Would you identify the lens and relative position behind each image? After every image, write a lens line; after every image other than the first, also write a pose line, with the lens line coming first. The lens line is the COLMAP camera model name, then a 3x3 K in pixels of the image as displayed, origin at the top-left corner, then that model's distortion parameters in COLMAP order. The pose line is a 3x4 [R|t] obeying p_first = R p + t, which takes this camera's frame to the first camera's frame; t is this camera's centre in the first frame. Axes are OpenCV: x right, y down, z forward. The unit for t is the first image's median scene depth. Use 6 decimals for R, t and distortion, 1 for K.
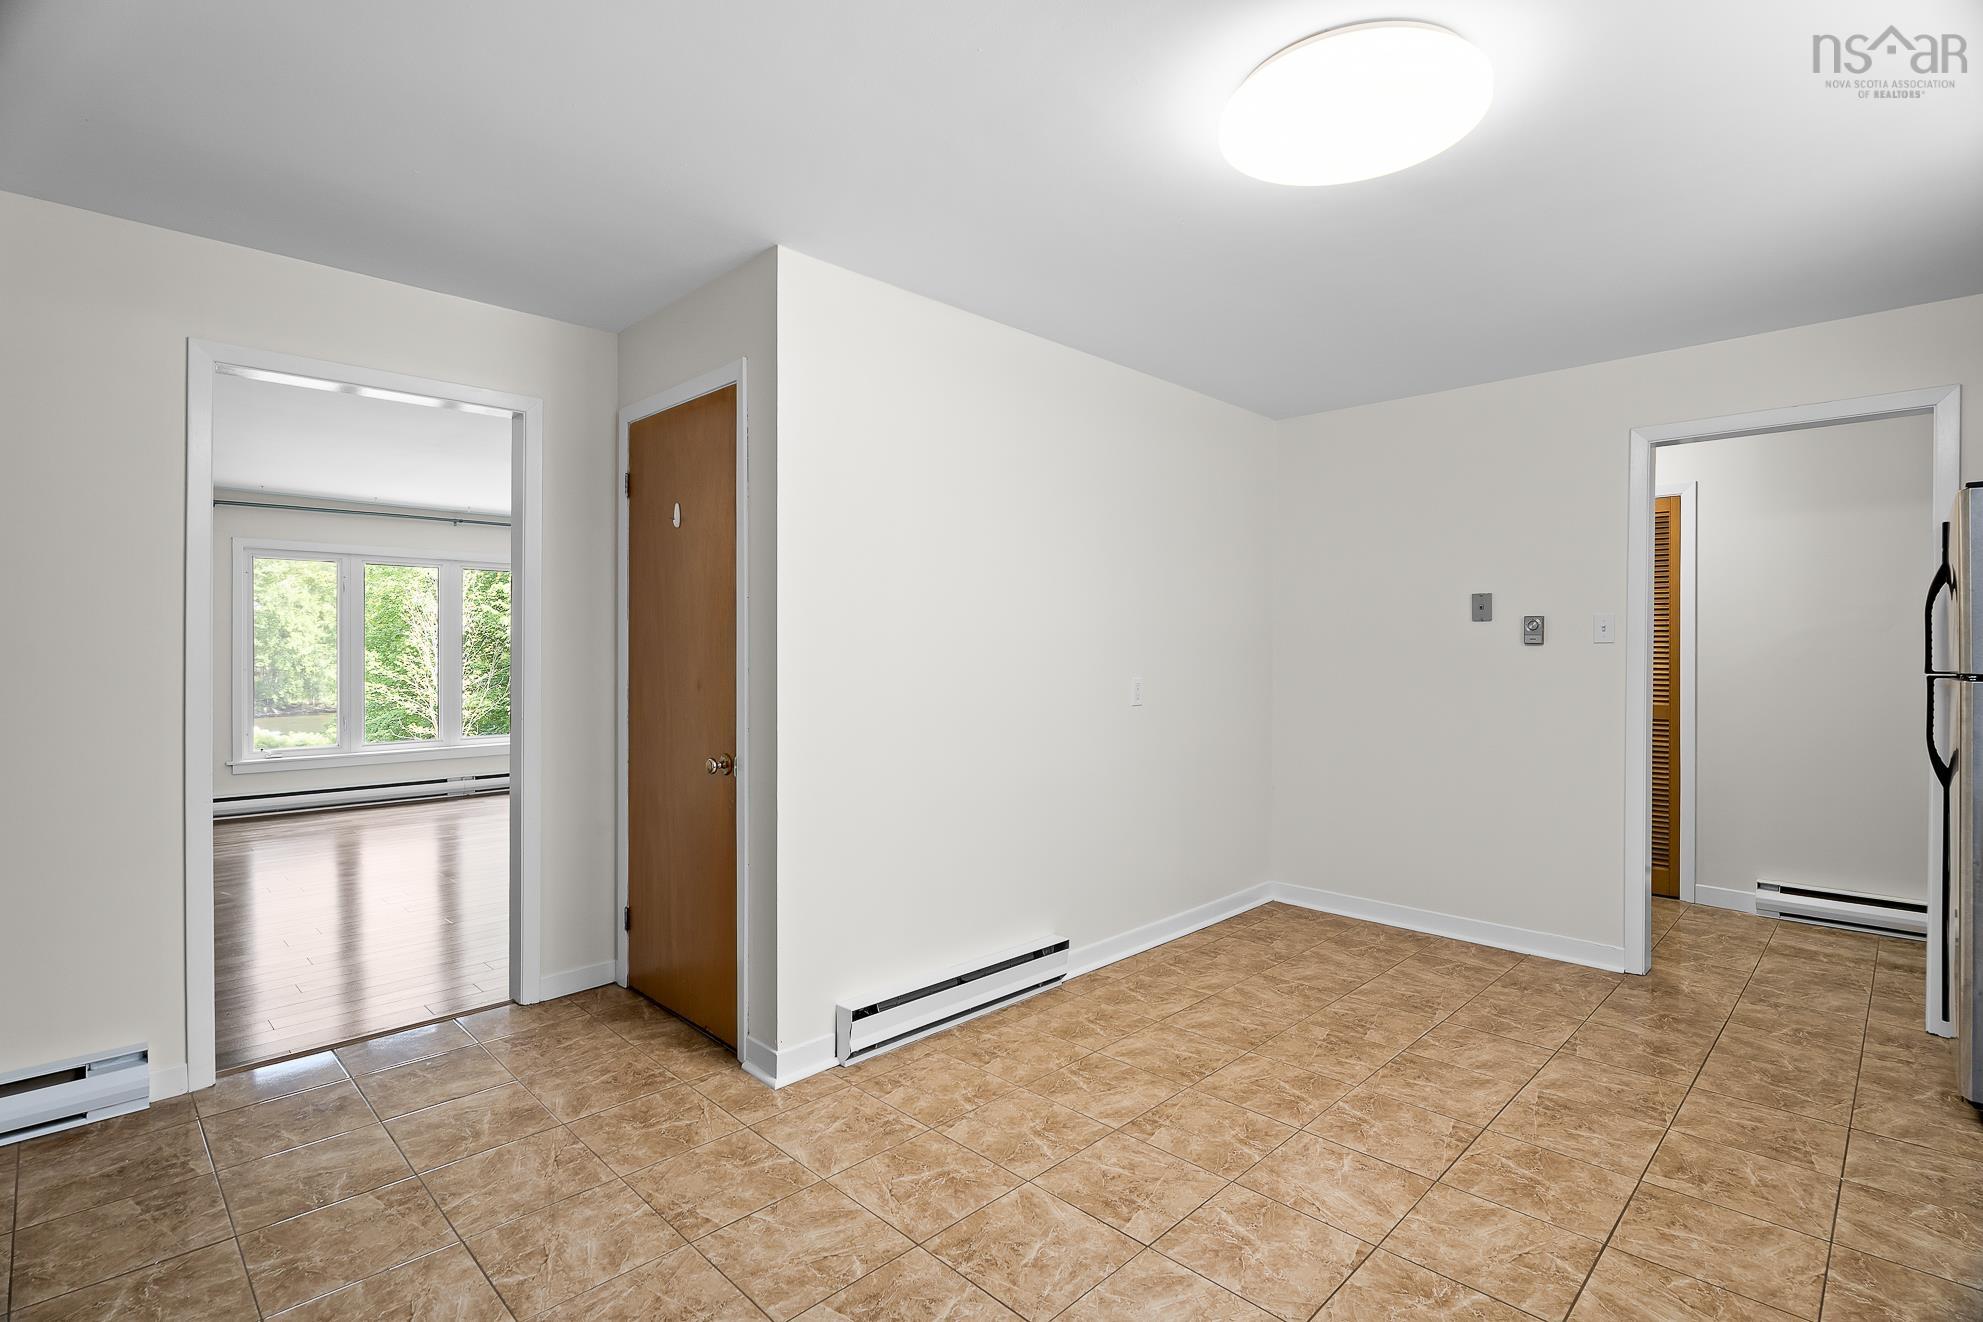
lens RADIAL K [[955.2, 0, 997.6], [0, 955.2, 630.5], [0, 0, 1]] dist [-0.003971, -0.000309]
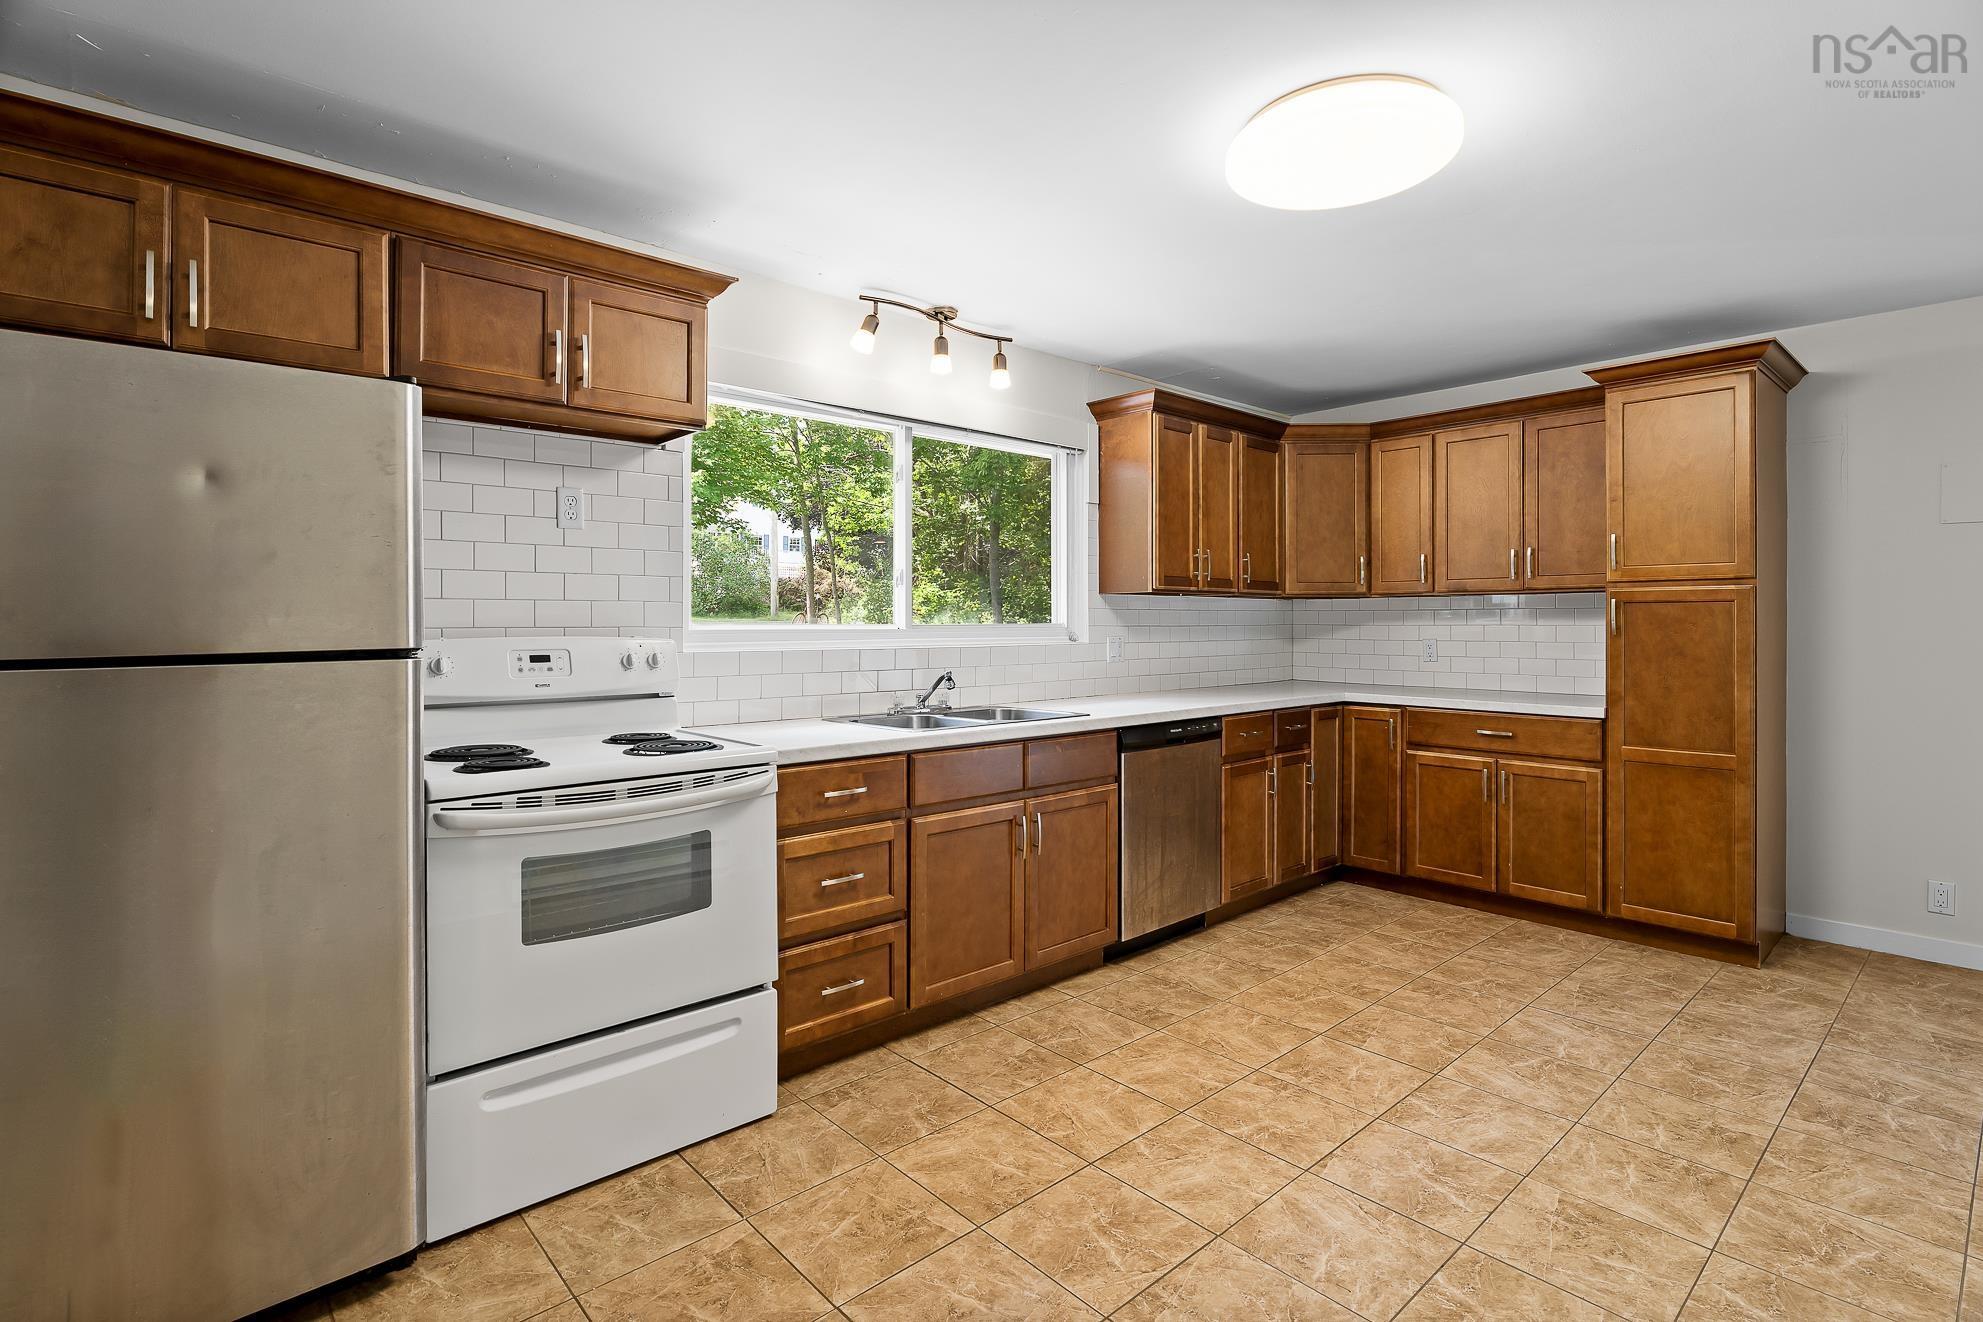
lens RADIAL K [[955.2, 0, 997.6], [0, 955.2, 630.5], [0, 0, 1]] dist [-0.003971, -0.000309]
pose [[-0.998276, -0.005878, 0.058398, 0.643746], [-0.005948, 0.999982, -0.001024, 0.039829], [-0.058391, -0.001370, -0.998293, 1.963998]]
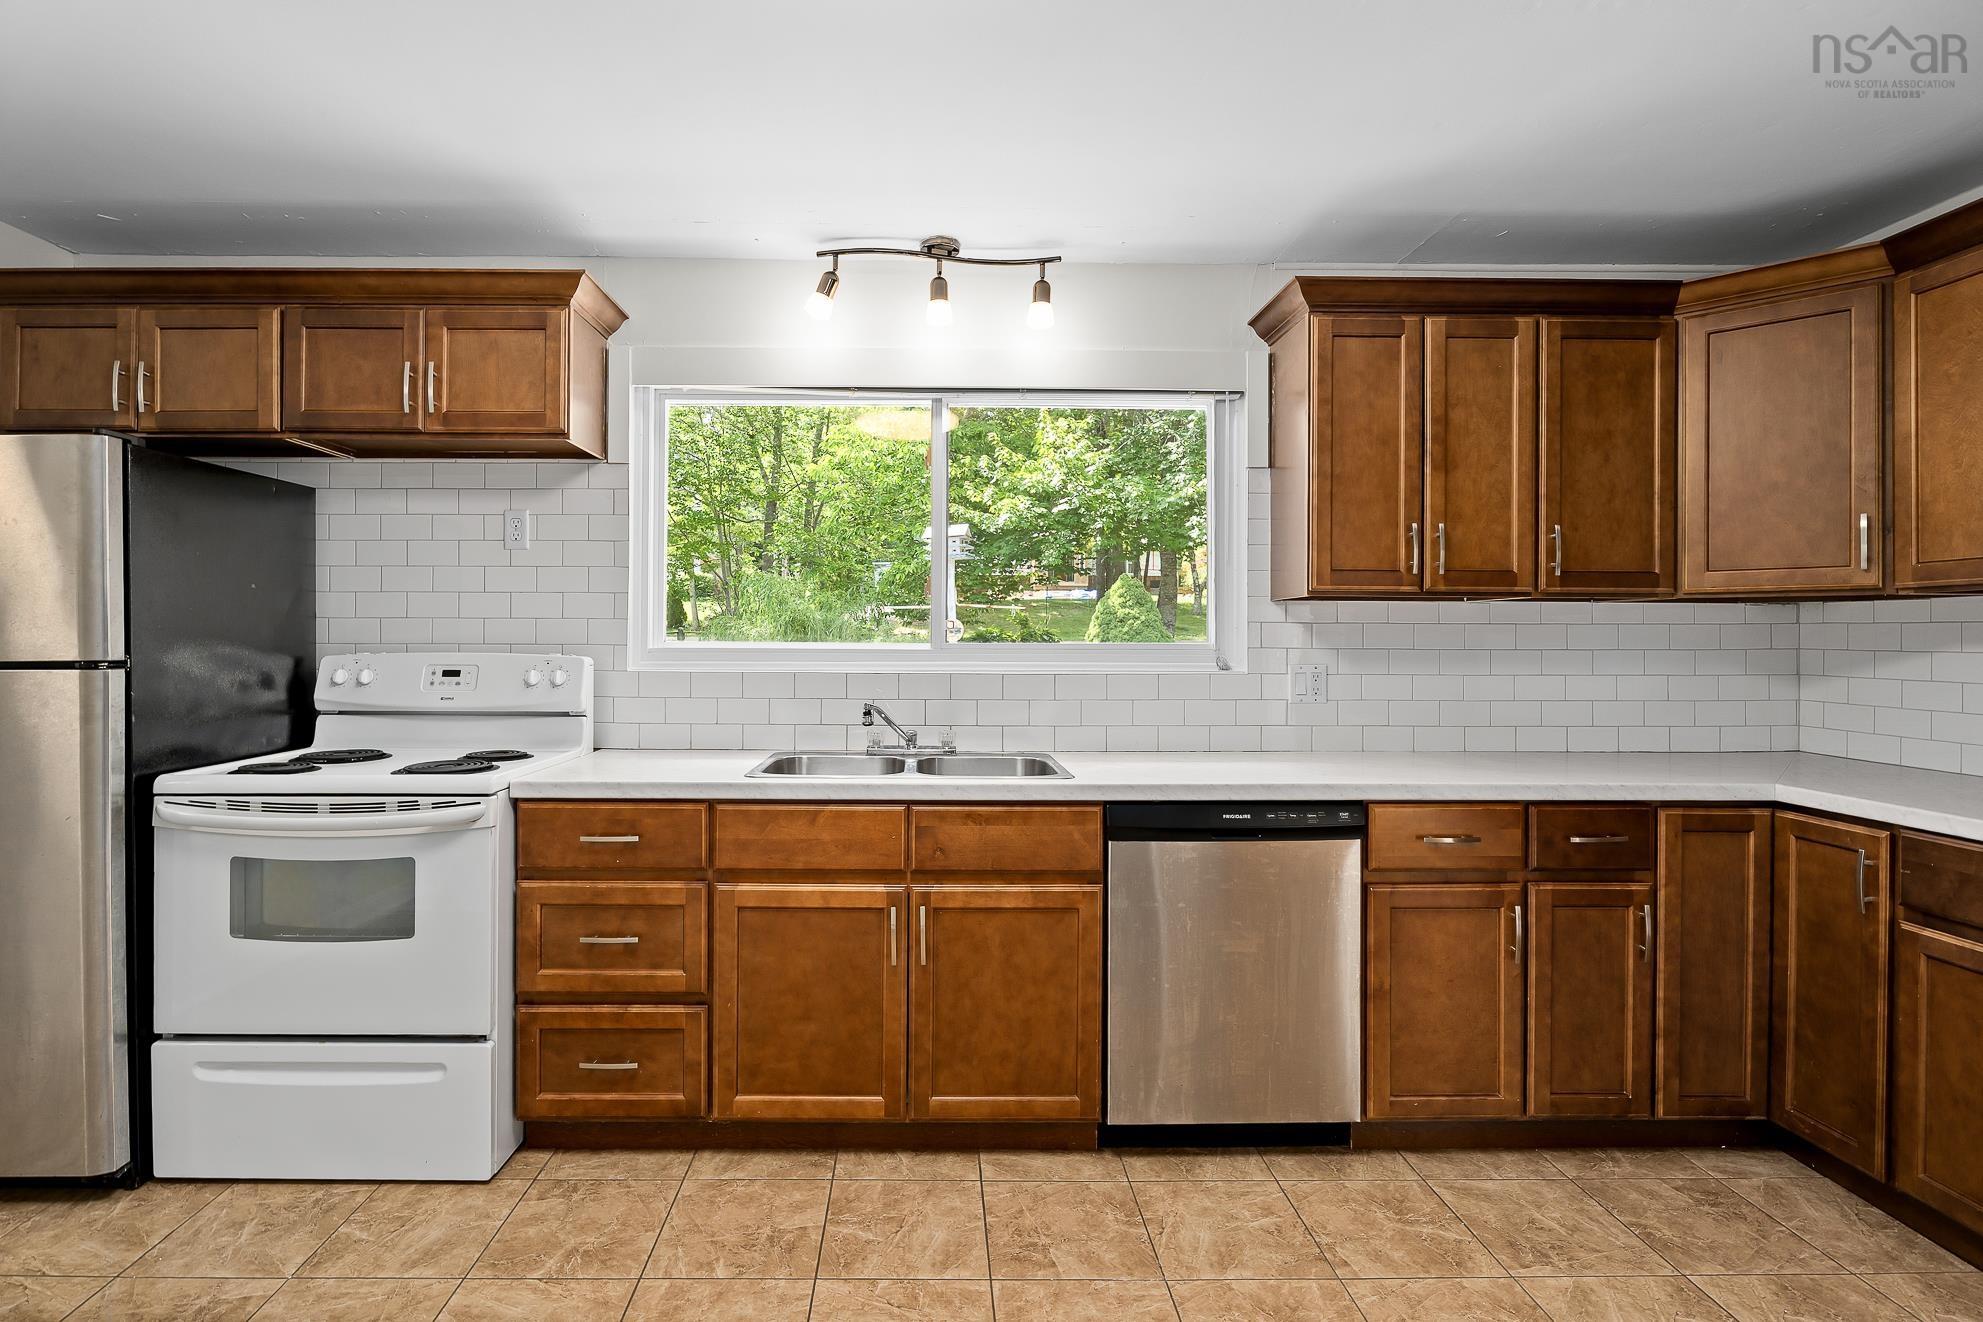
lens RADIAL K [[971.2, 0, 905.1], [0, 971.2, 647.1], [0, 0, 1]] dist [-0.003304, -0.001913]
pose [[-0.705776, -0.014606, 0.708284, -0.063986], [-0.015814, 0.999863, 0.004861, 0.026403], [-0.708258, -0.007770, -0.705911, 1.284008]]
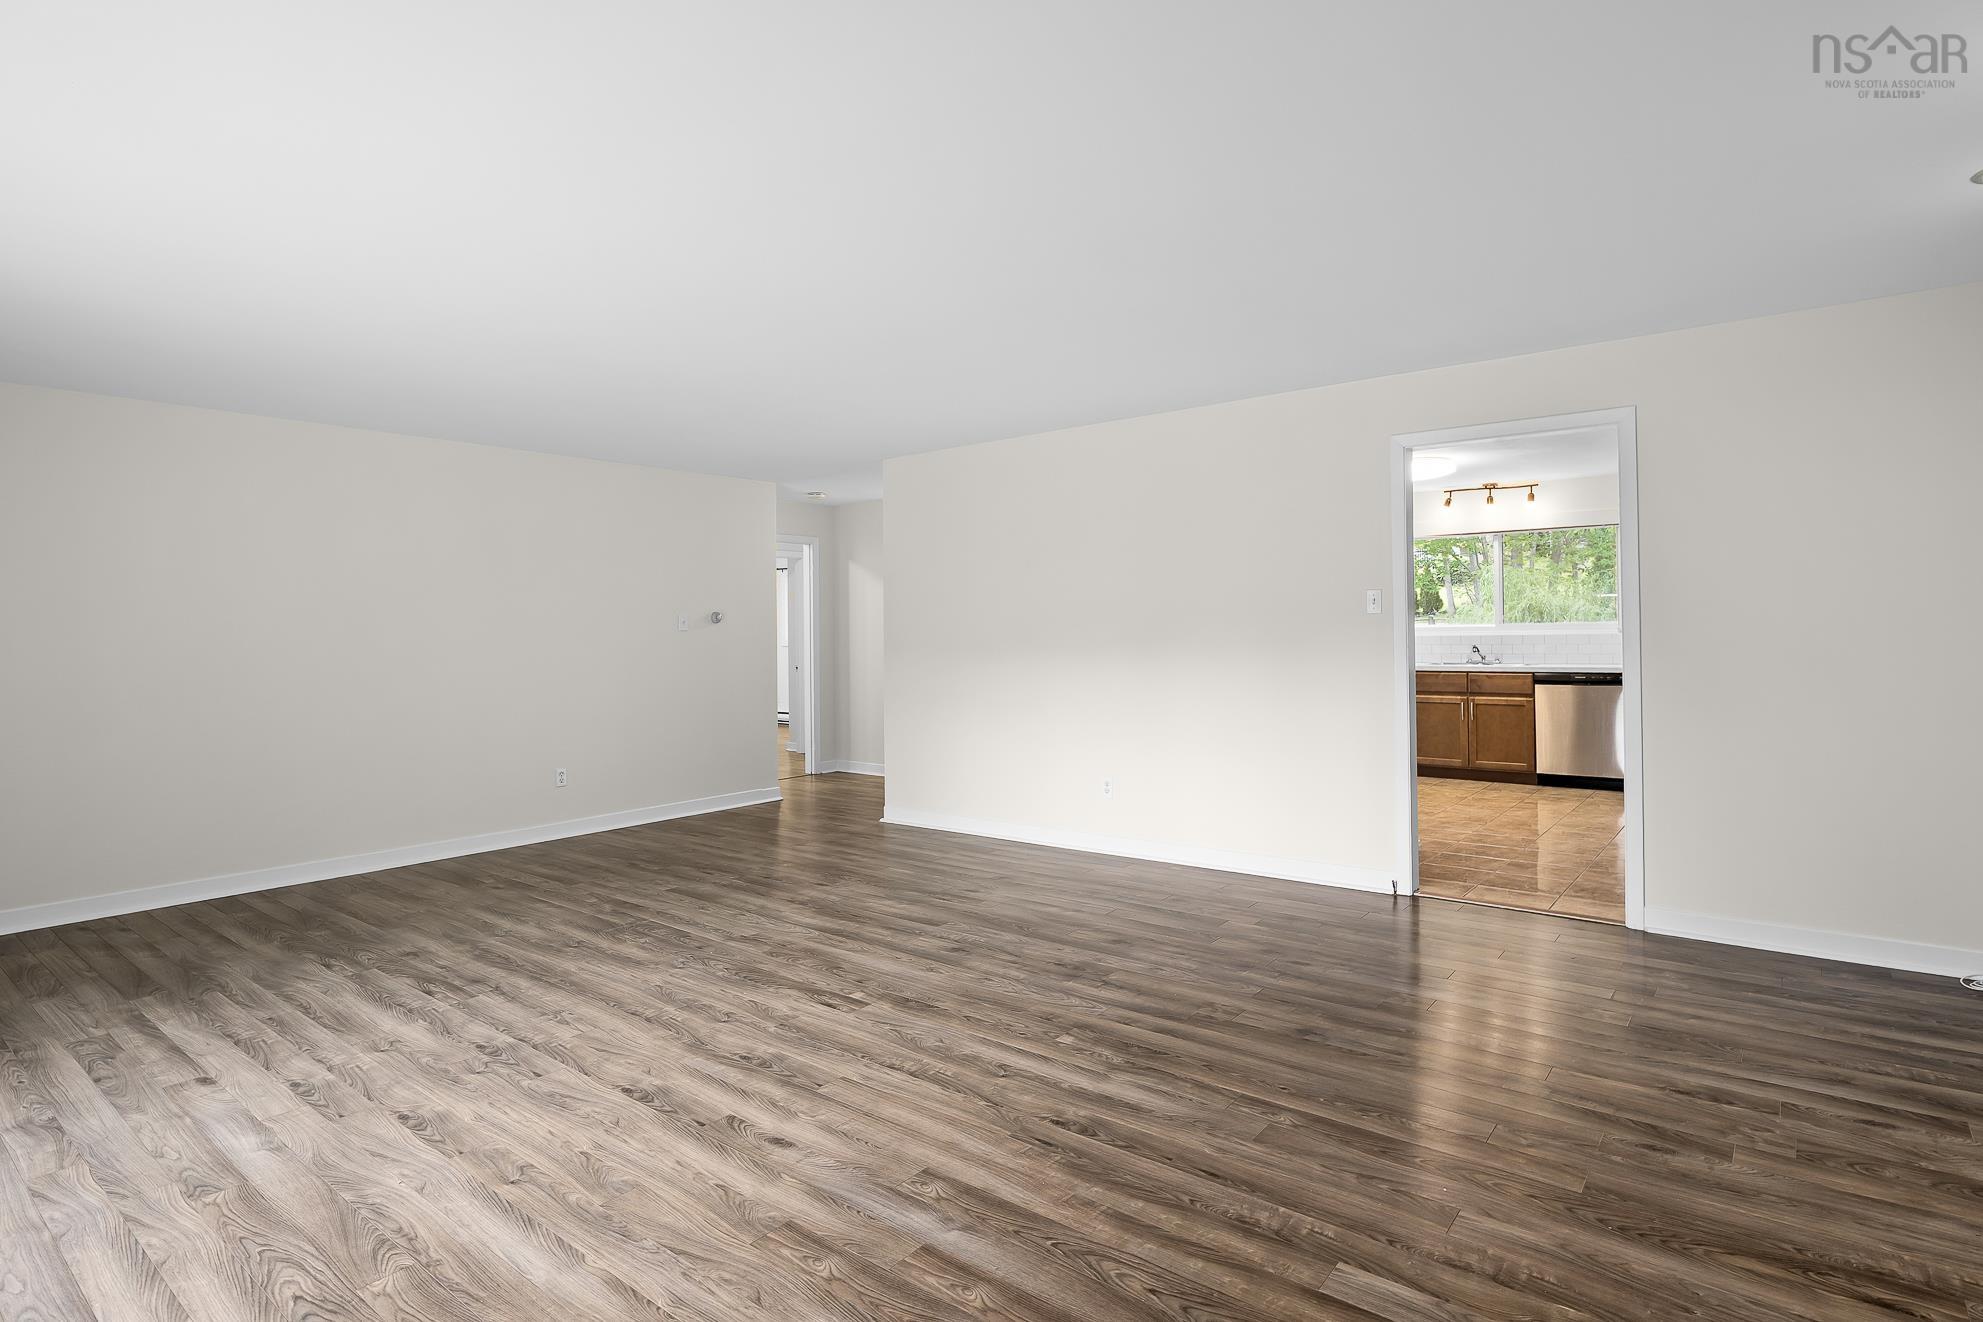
lens RADIAL K [[955.2, 0, 997.6], [0, 955.2, 630.5], [0, 0, 1]] dist [-0.003971, -0.000309]
pose [[-0.123646, -0.002629, 0.992323, -2.580902], [0.003821, 0.999988, 0.003125, 0.033101], [-0.992319, 0.004178, -0.123634, 2.673413]]
